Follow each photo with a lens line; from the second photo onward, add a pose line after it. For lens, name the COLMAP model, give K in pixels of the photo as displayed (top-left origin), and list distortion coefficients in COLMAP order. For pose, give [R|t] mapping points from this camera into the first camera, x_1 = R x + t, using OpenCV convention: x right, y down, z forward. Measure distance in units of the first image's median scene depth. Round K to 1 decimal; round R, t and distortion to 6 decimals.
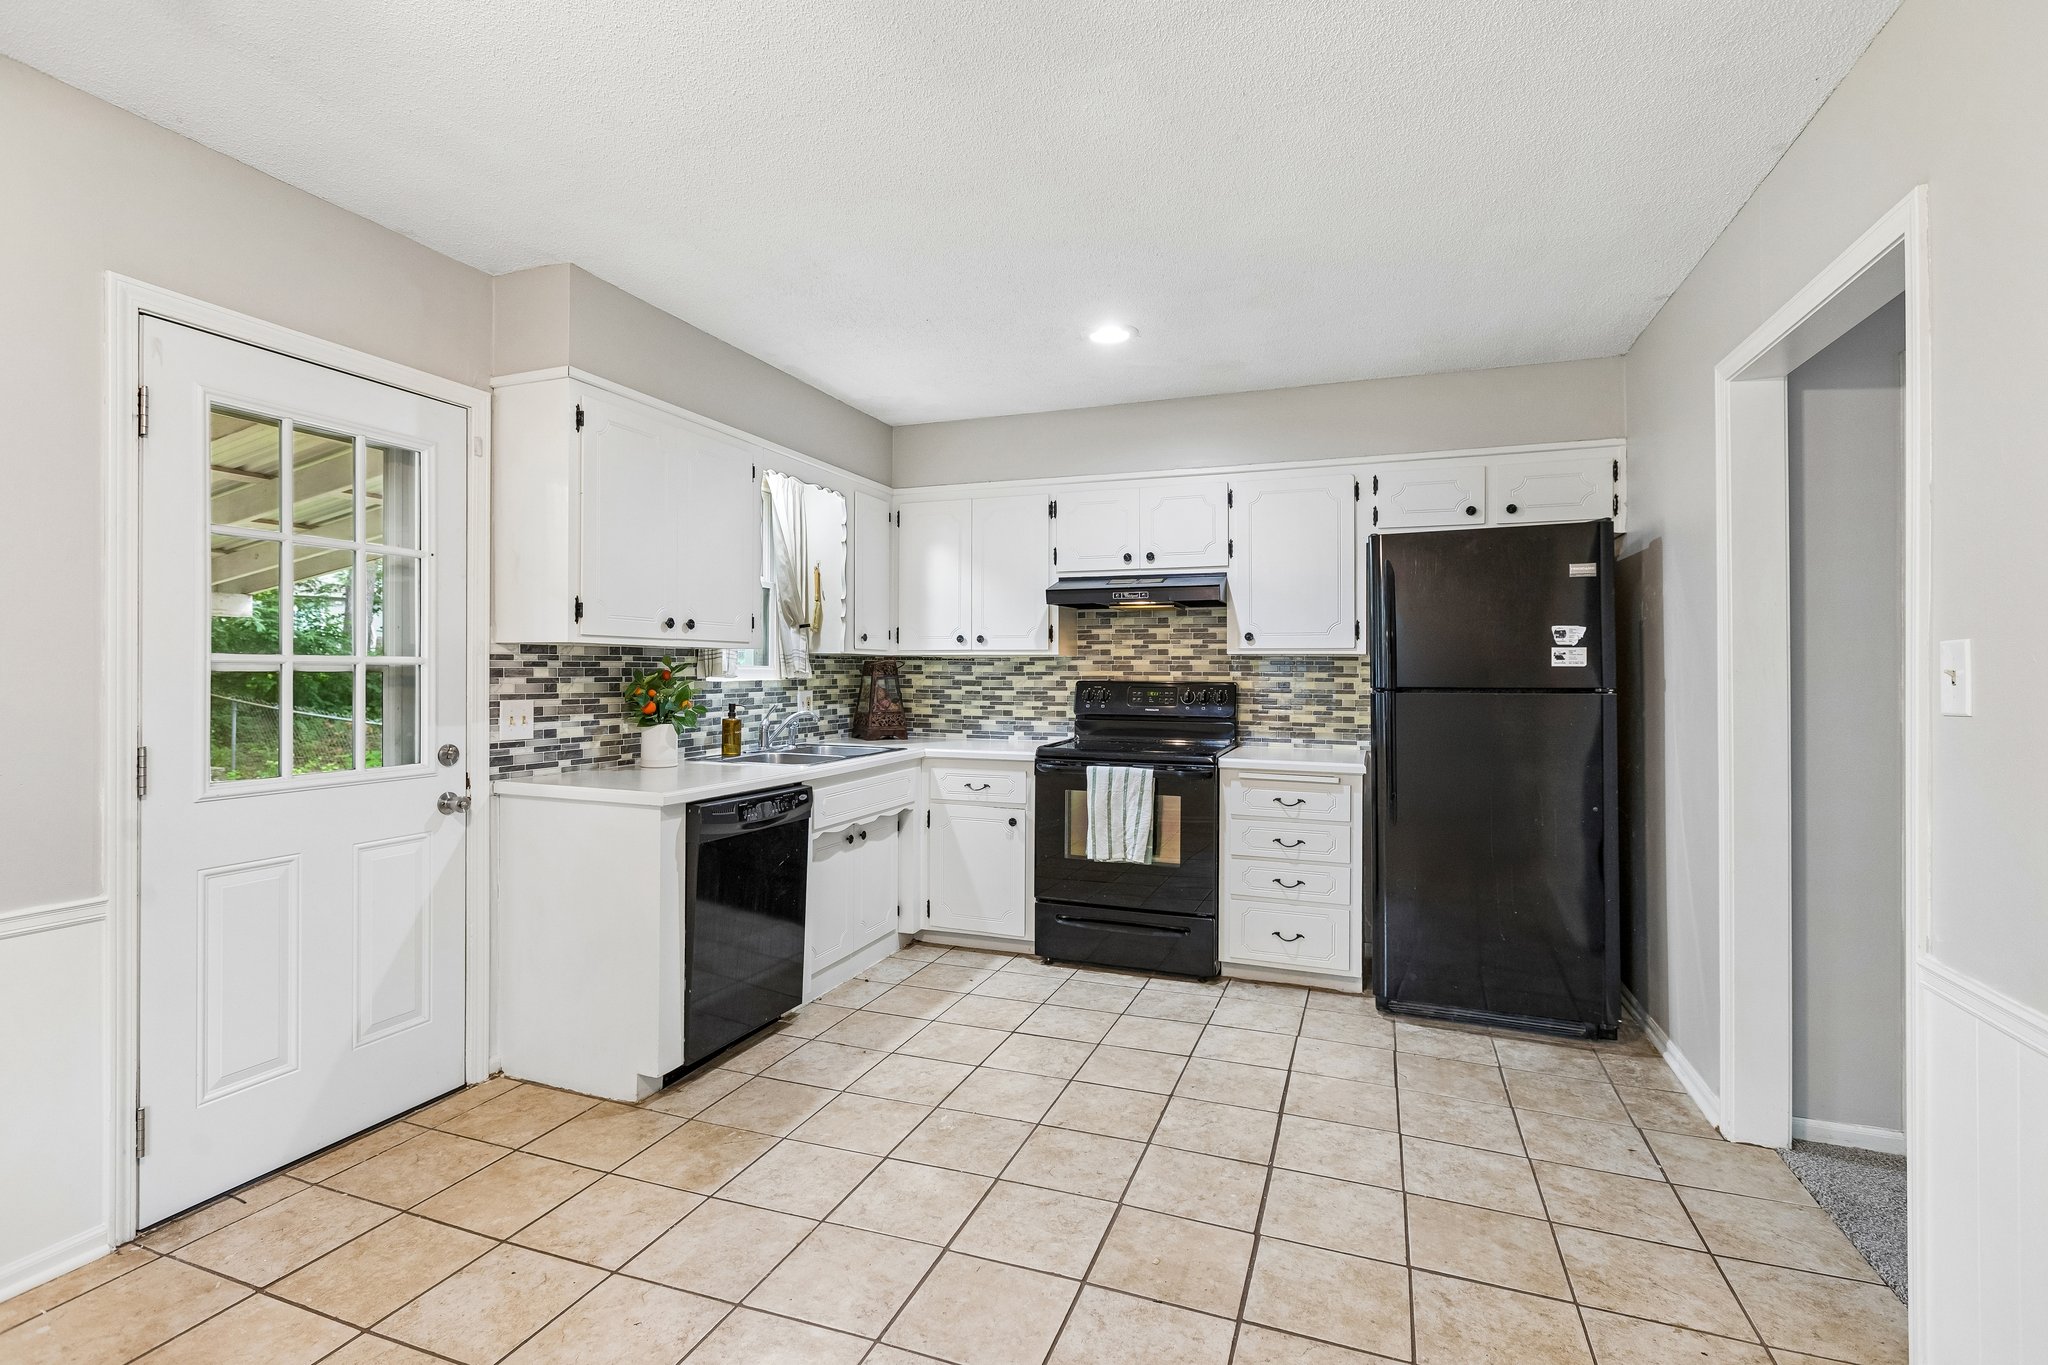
lens RADIAL K [[976.2, 0, 1004.3], [0, 976.2, 663.3], [0, 0, 1]] dist [0.000893, -0.002929]
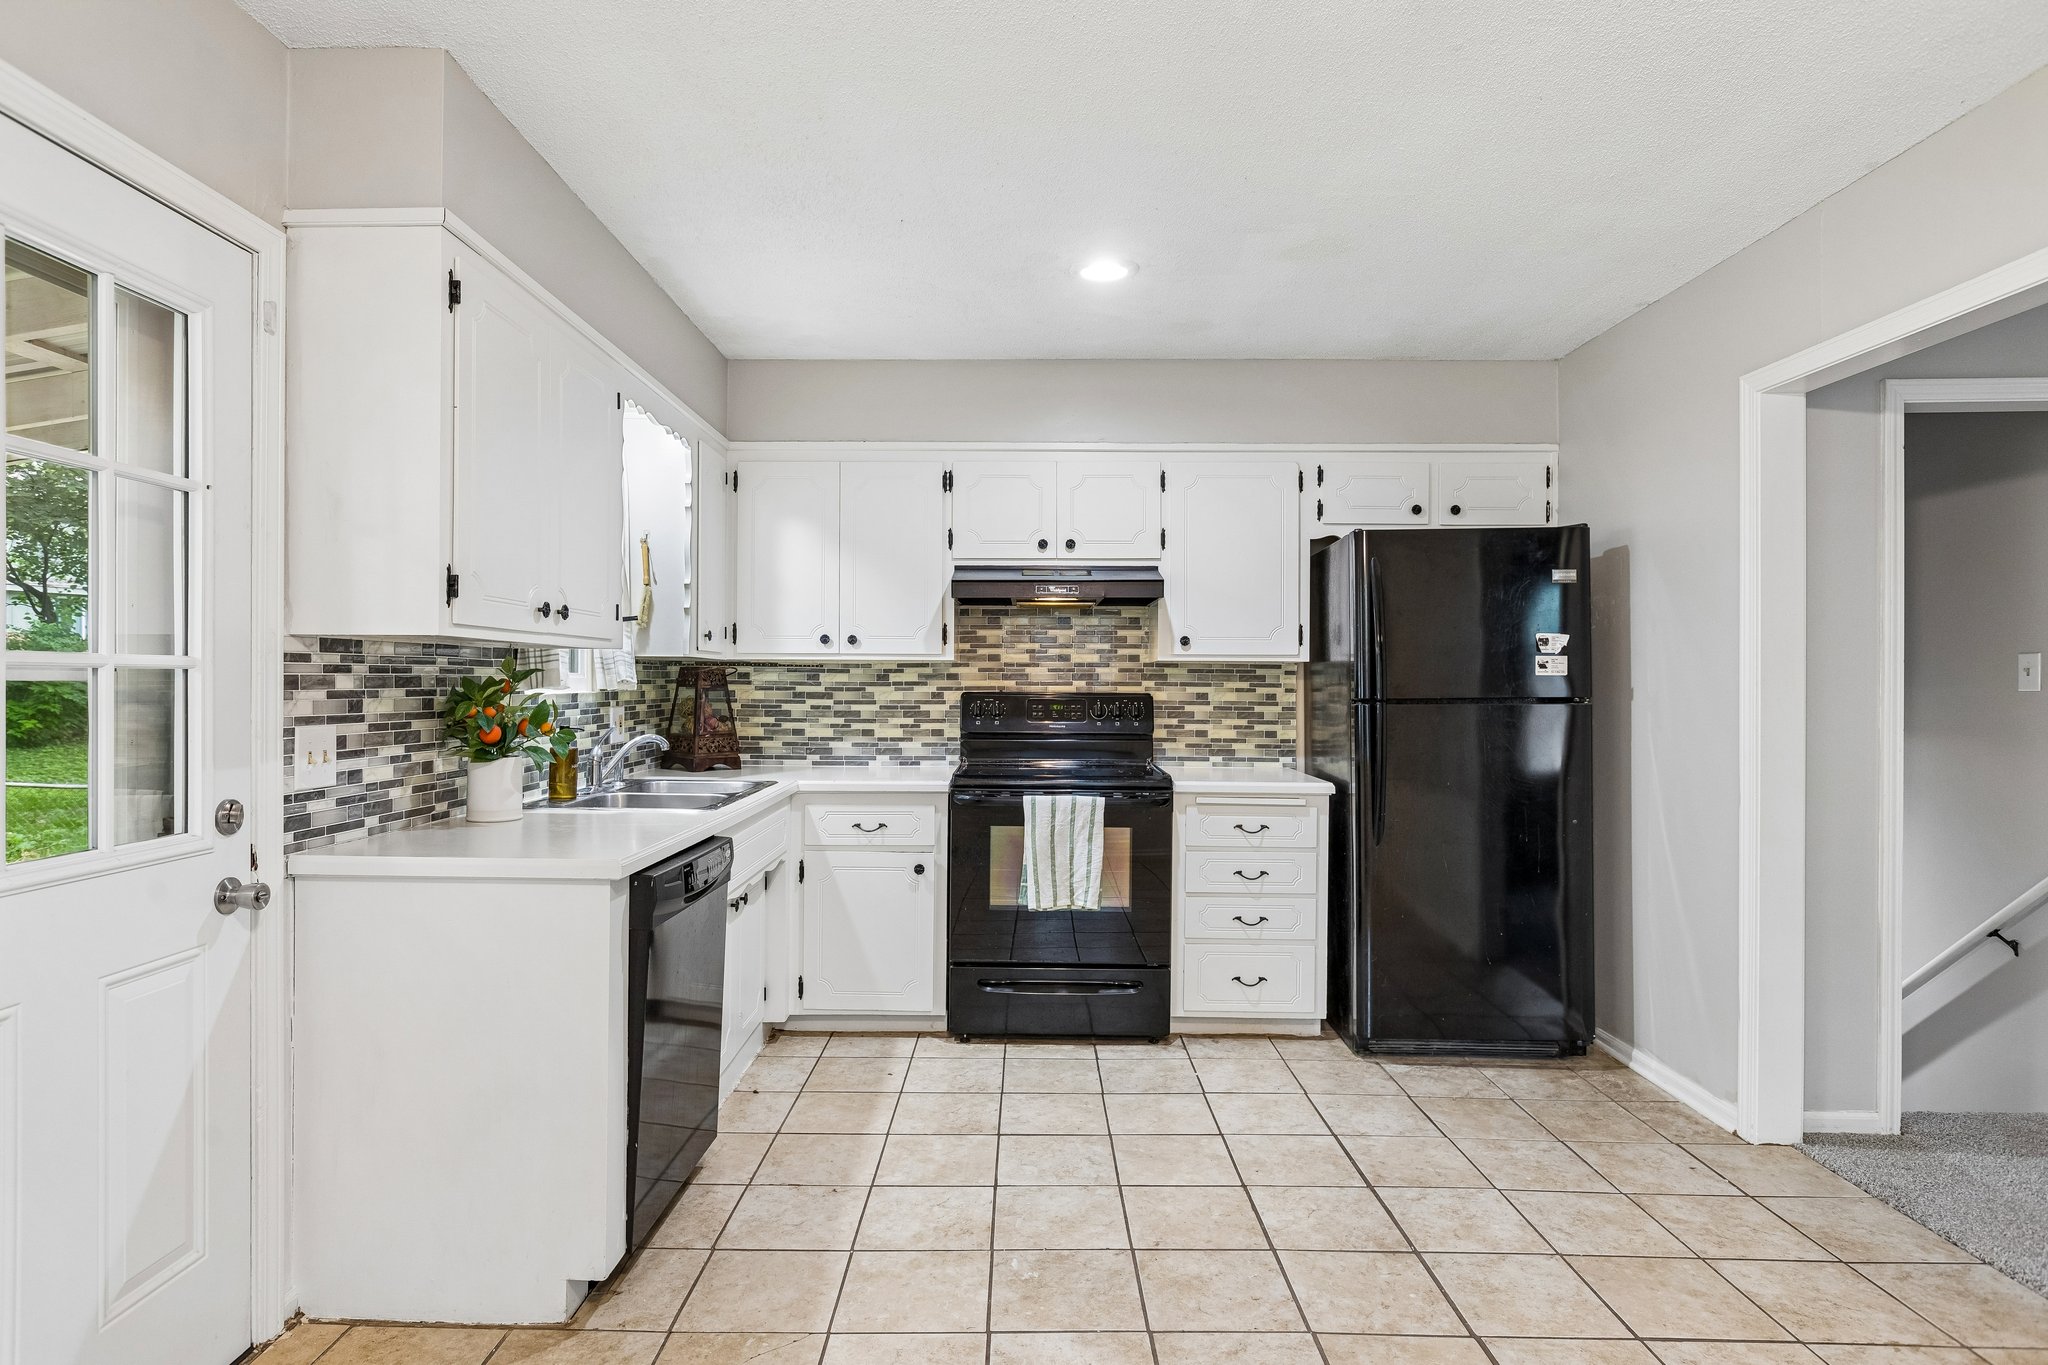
lens RADIAL K [[1116.6, 0, 998.4], [0, 1116.6, 678.7], [0, 0, 1]] dist [-0.004270, -0.001349]
pose [[0.936380, 0.000987, 0.350987, -0.299835], [-0.003177, 0.999979, 0.005664, 0.001600], [-0.350974, -0.006419, 0.936363, 0.147241]]
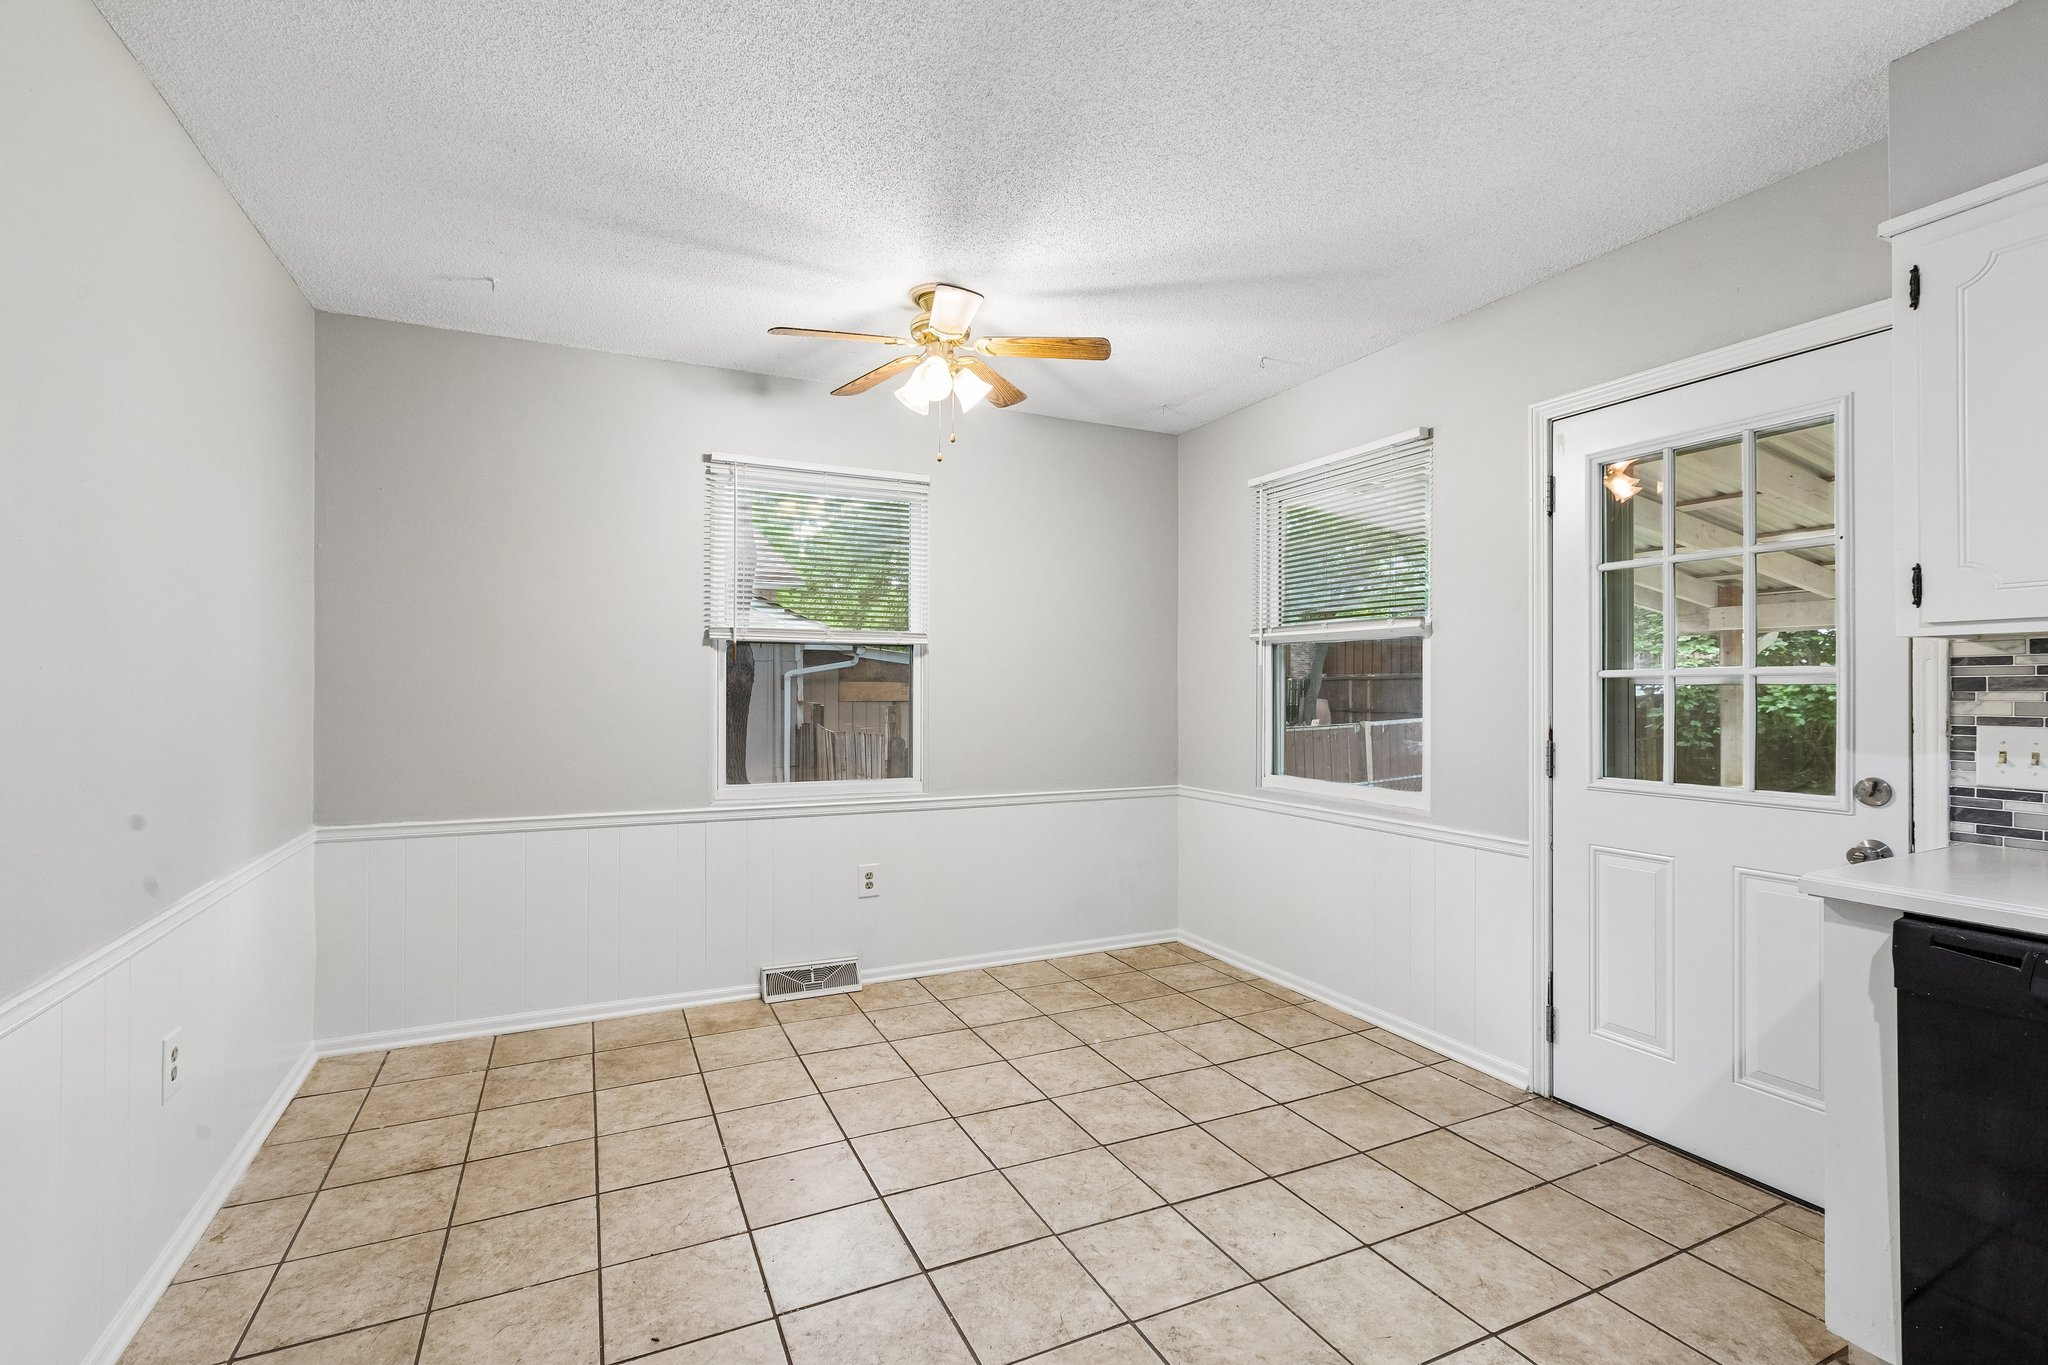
lens RADIAL K [[916.0, 0, 993.1], [0, 916.0, 688.3], [0, 0, 1]] dist [-0.001645, -0.000016]
pose [[-0.704126, -0.002192, -0.710072, 0.353462], [0.003773, 0.999970, -0.006828, 0.012471], [0.710065, -0.007487, -0.704096, 0.838029]]
